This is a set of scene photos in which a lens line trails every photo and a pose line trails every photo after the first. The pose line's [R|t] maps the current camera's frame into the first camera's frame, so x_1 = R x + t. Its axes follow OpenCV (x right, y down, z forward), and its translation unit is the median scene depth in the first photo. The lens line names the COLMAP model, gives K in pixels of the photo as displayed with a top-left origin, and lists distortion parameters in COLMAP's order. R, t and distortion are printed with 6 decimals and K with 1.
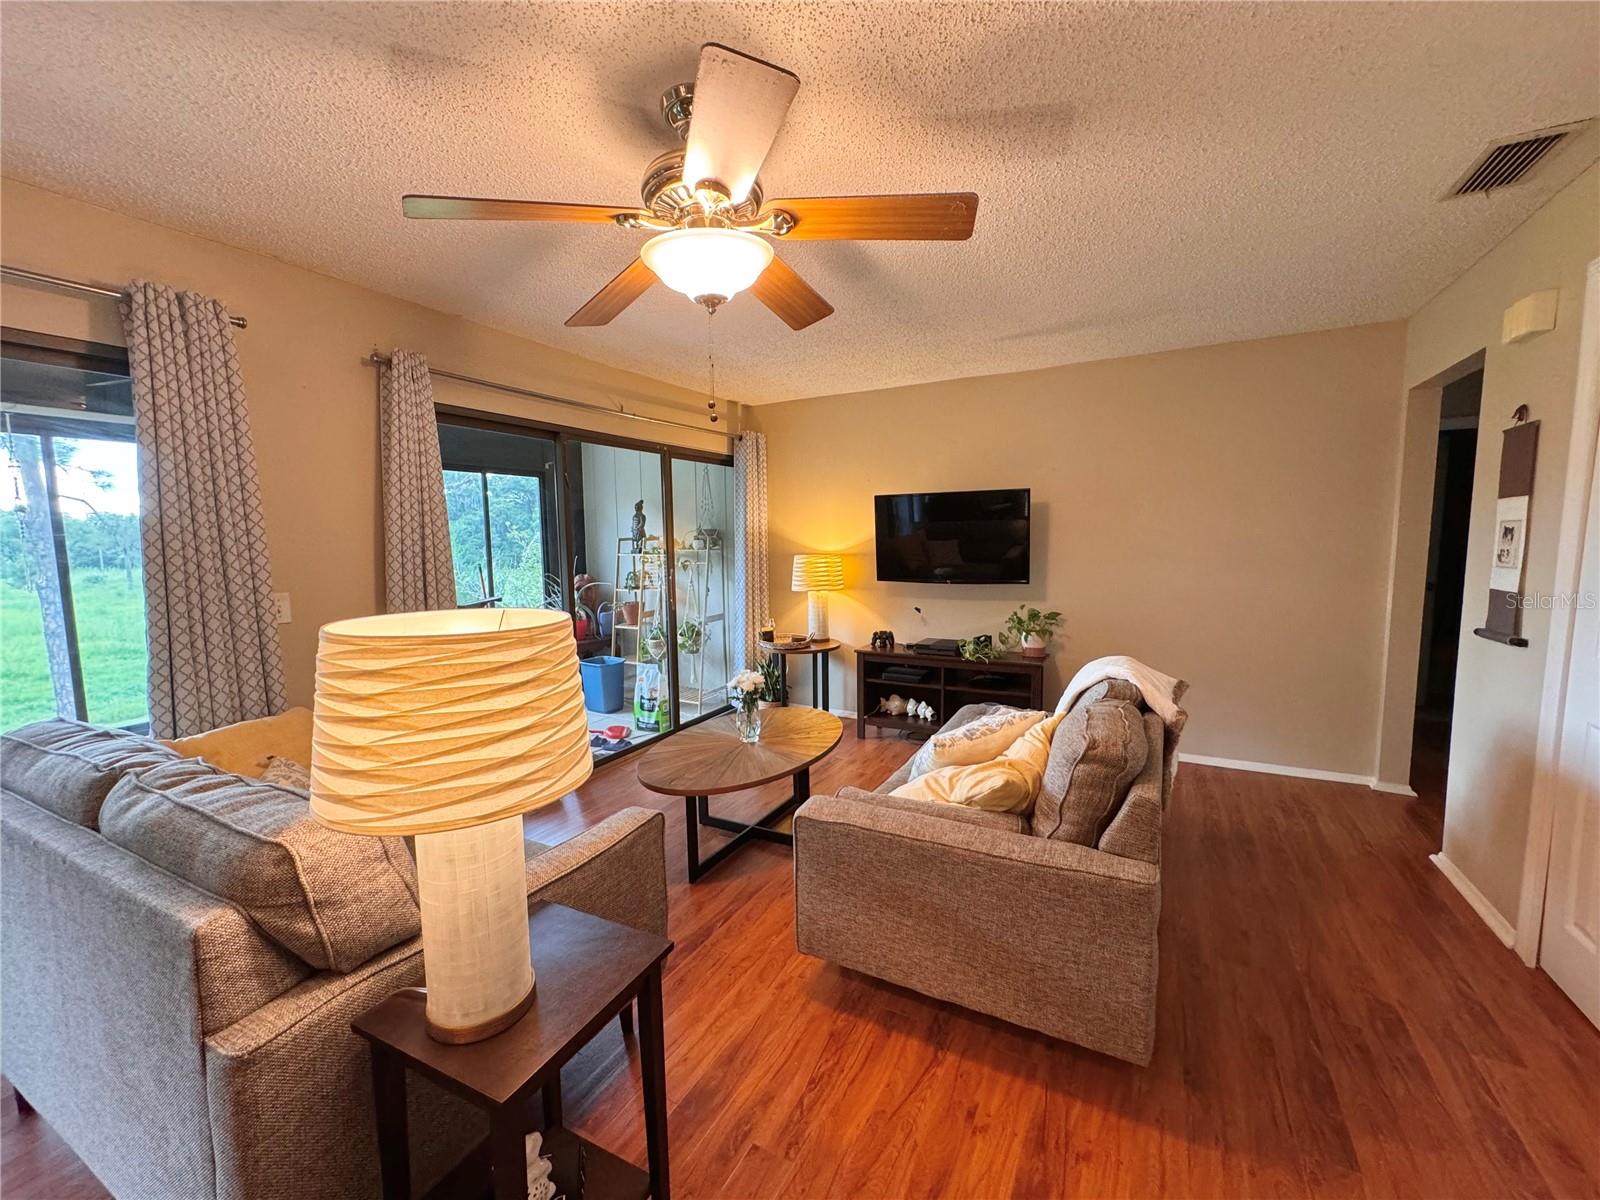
lens RADIAL K [[636.8, 0, 804.0], [0, 636.8, 602.6], [0, 0, 1]] dist [-0.000735, 0.000403]
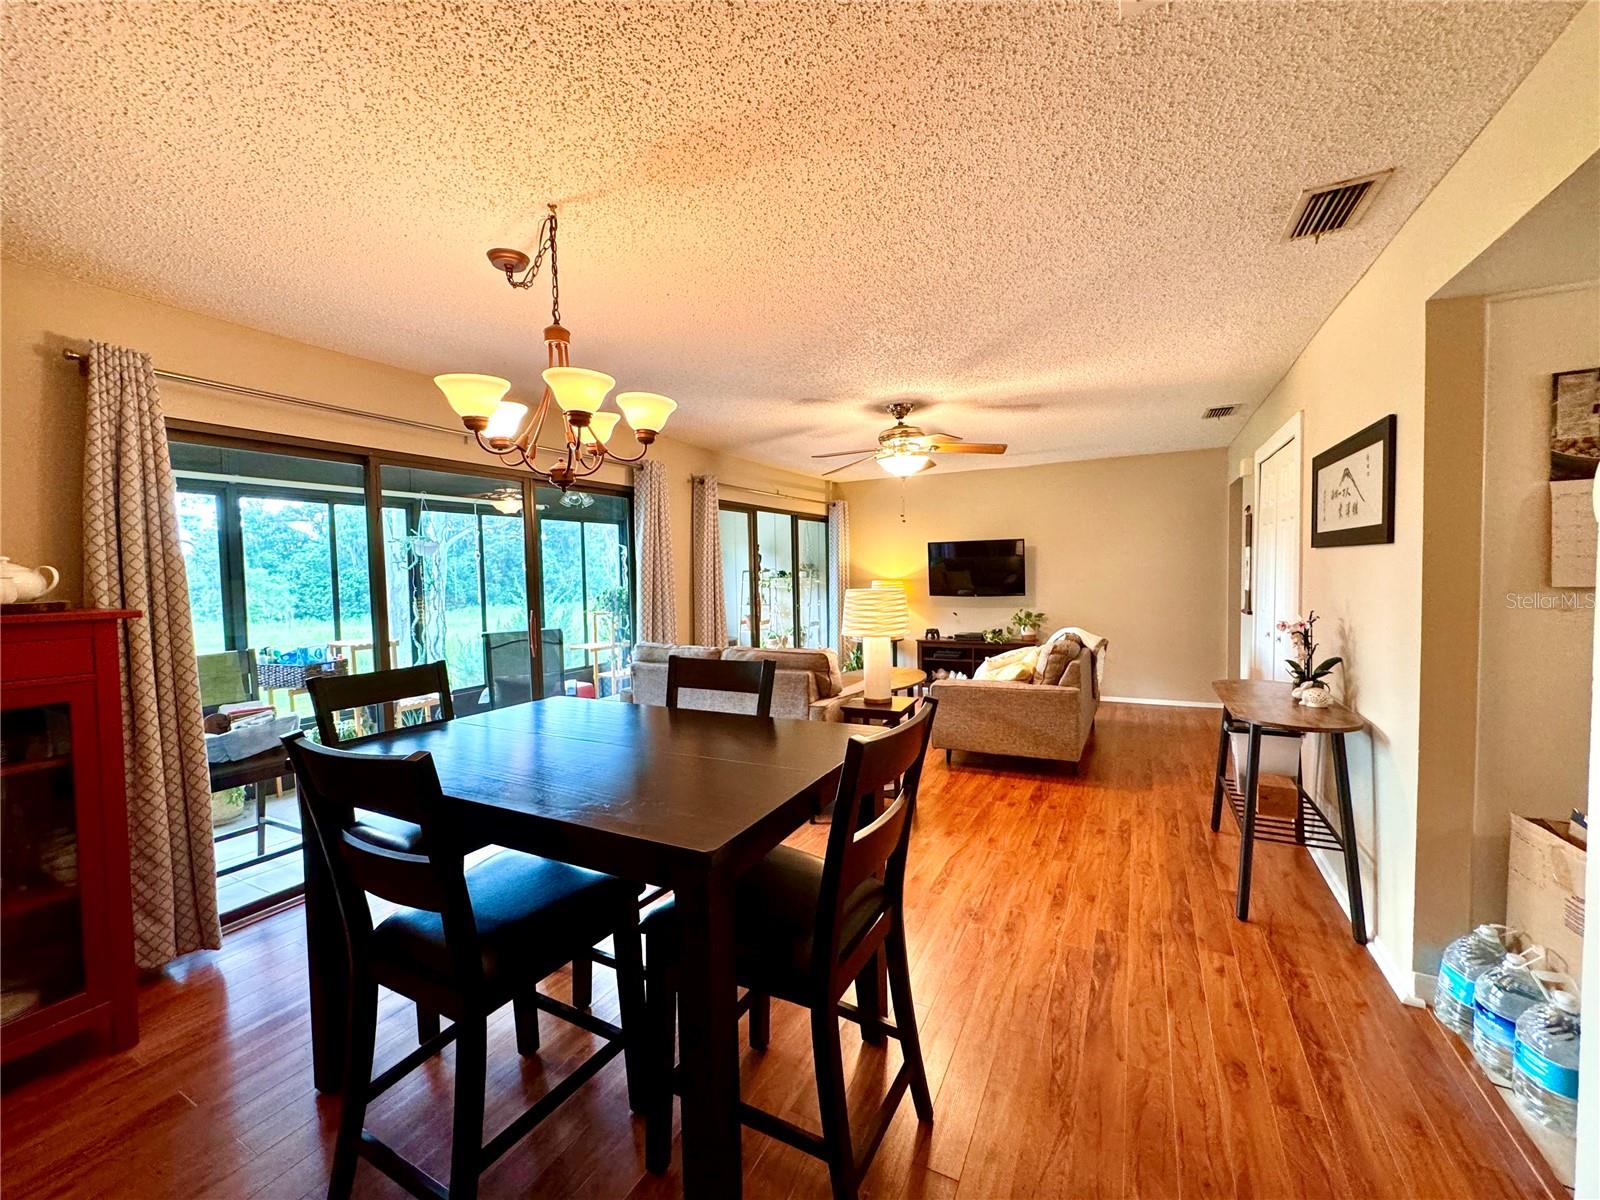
lens RADIAL K [[636.8, 0, 805.2], [0, 636.8, 604.4], [0, 0, 1]] dist [-0.000735, 0.000403]
pose [[0.999817, -0.007961, 0.017389, -0.230793], [0.008826, 0.998699, -0.050221, 0.066828], [-0.016966, 0.050365, 0.998587, -0.599699]]
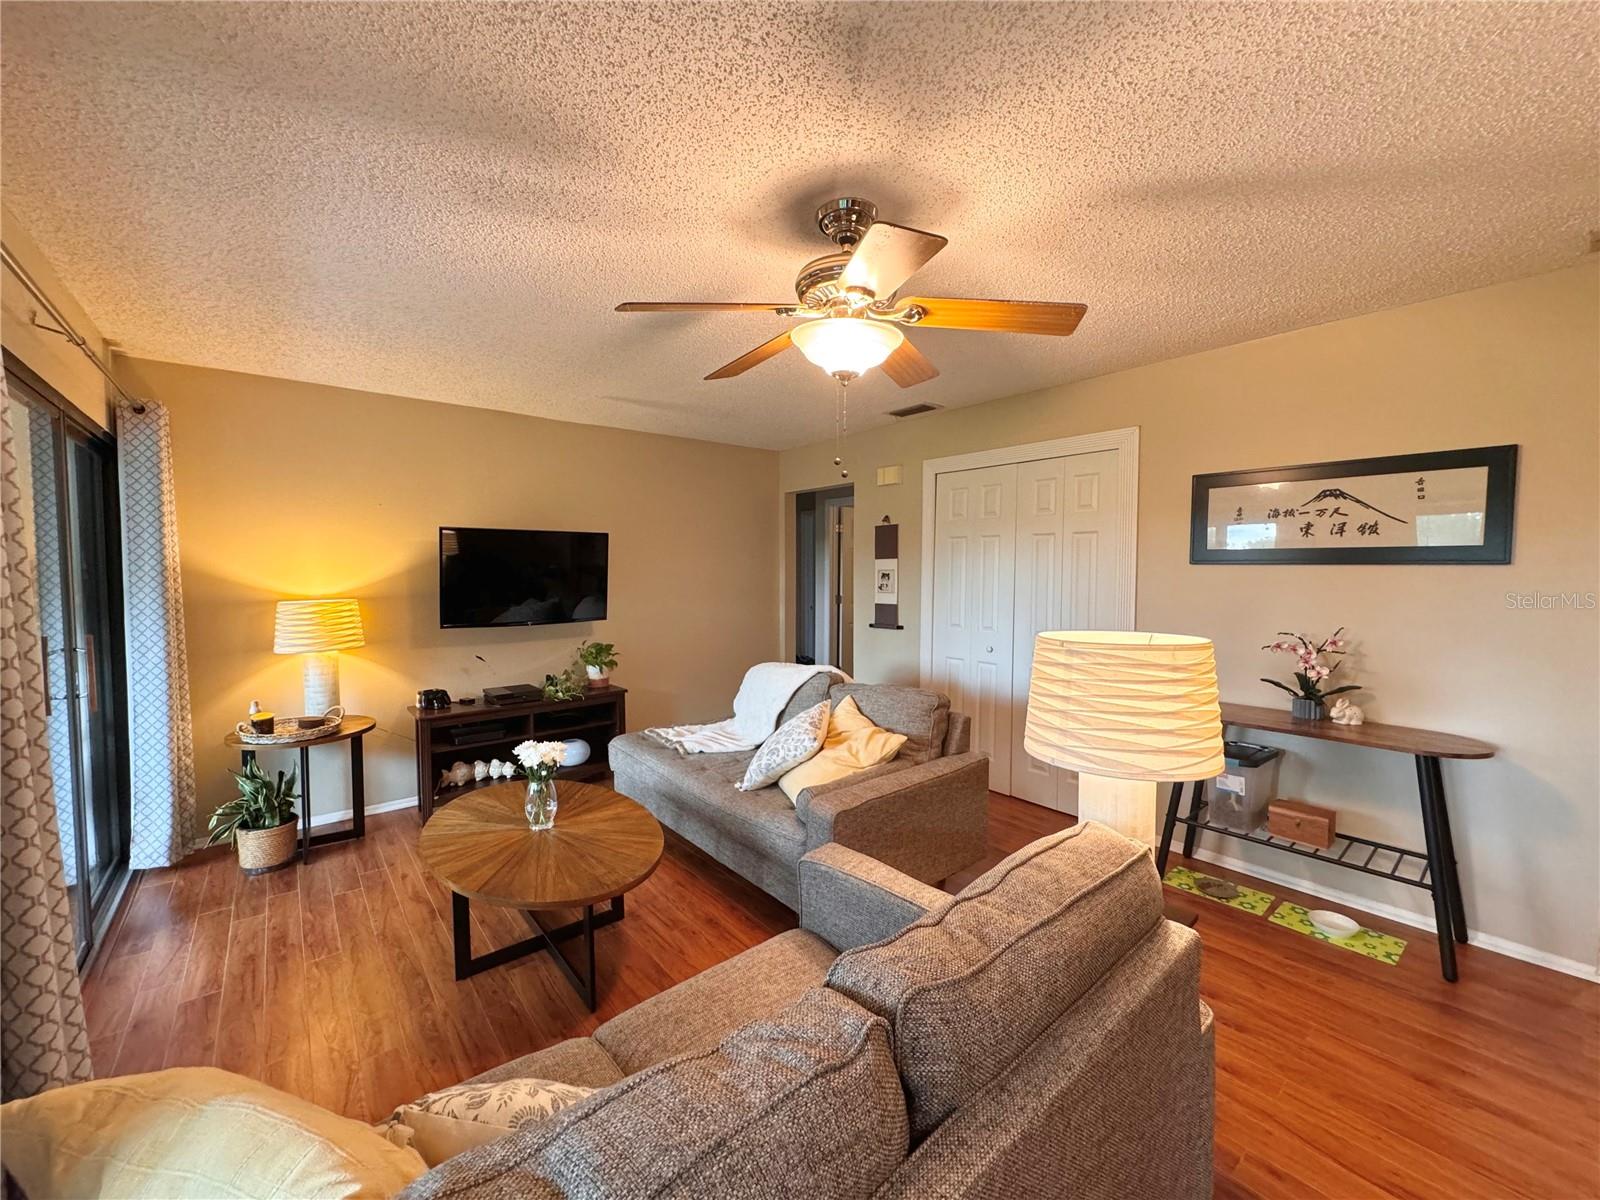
lens RADIAL K [[636.8, 0, 794.1], [0, 636.8, 597.2], [0, 0, 1]] dist [-0.000735, 0.000403]
pose [[0.373523, -0.025952, 0.927258, -0.495446], [0.092086, 0.995708, -0.009227, -0.025728], [-0.923039, 0.088834, 0.374310, 0.266597]]
